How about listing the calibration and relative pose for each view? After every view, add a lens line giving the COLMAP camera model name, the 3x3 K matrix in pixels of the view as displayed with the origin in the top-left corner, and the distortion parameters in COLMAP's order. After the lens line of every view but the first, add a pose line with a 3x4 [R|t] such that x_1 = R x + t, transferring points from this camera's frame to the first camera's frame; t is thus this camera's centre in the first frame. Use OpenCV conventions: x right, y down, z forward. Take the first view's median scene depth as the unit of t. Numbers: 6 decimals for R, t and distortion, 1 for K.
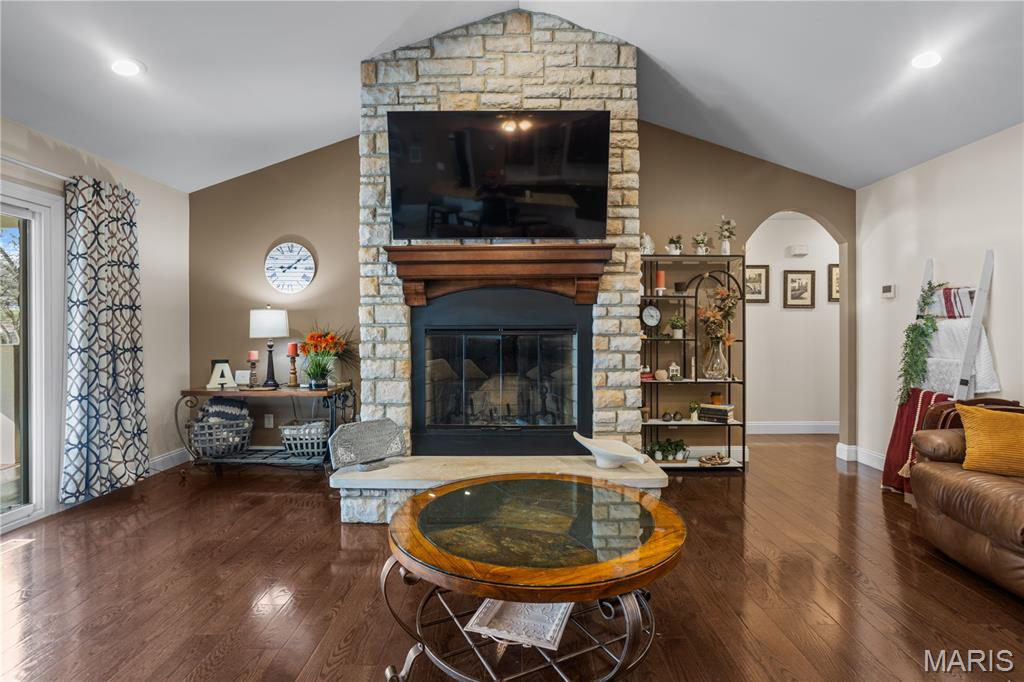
lens RADIAL K [[490.9, 0, 517.3], [0, 490.9, 326.7], [0, 0, 1]] dist [-0.015925, 0.012099]
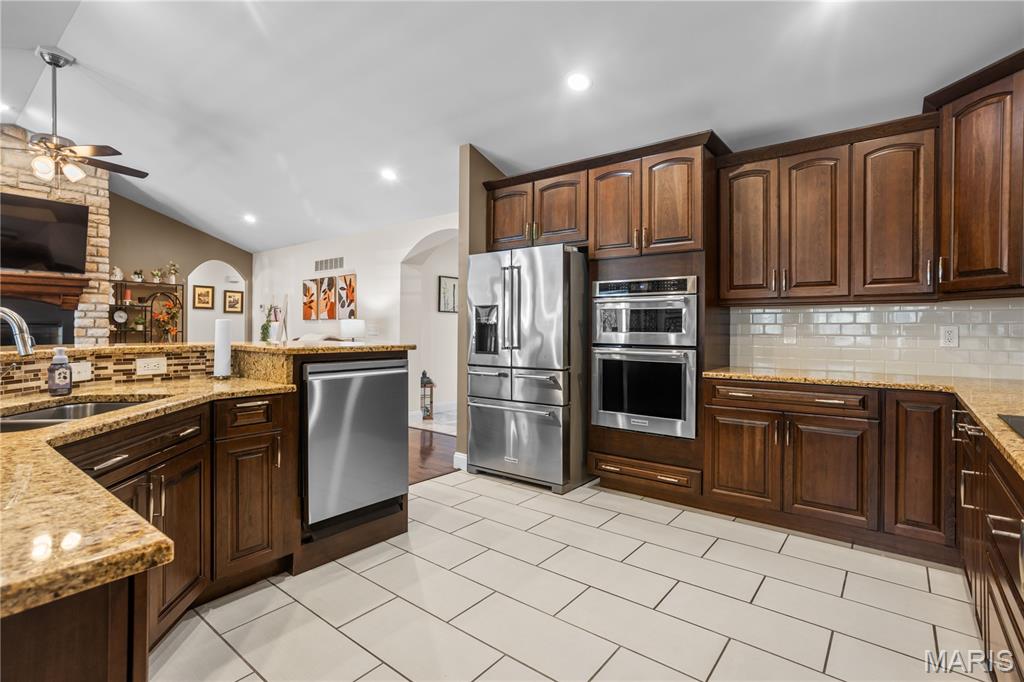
lens RADIAL K [[490.9, 0, 509.5], [0, 490.9, 326.6], [0, 0, 1]] dist [-0.015925, 0.012099]
pose [[0.629028, 0.008939, 0.777332, -0.222376], [-0.015068, 0.999886, 0.000695, -0.011065], [-0.777237, -0.012150, 0.629091, -1.295439]]
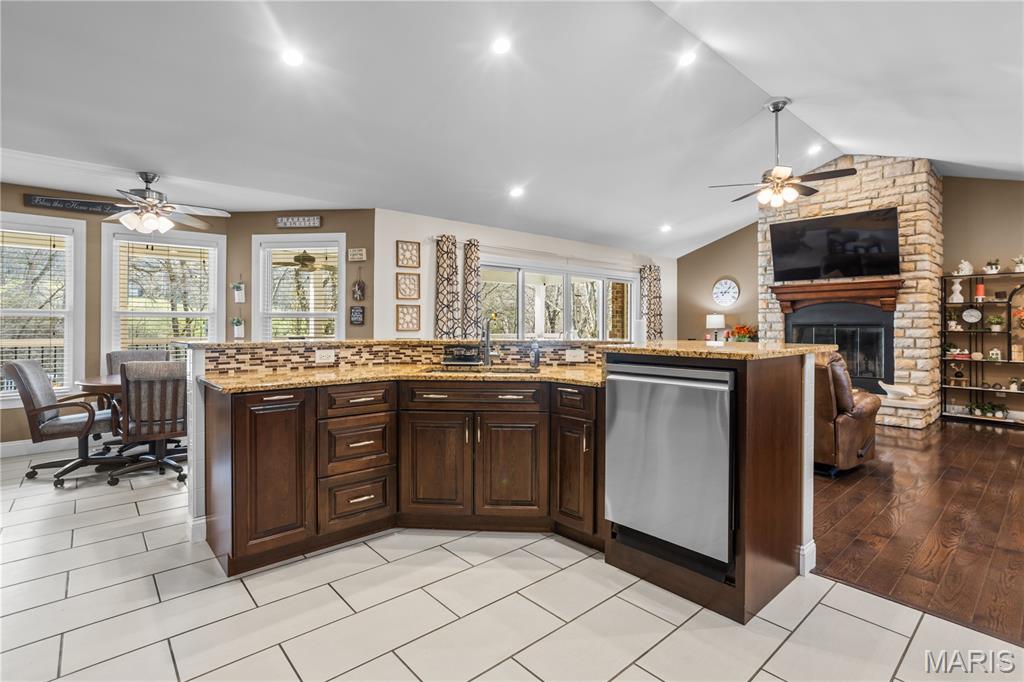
lens RADIAL K [[490.9, 0, 509.0], [0, 490.9, 320.1], [0, 0, 1]] dist [-0.015925, 0.012099]
pose [[0.661405, -0.003688, -0.750020, 0.557289], [0.003833, 0.999991, -0.001537, -0.014713], [0.750020, -0.001859, 0.661413, -1.221801]]
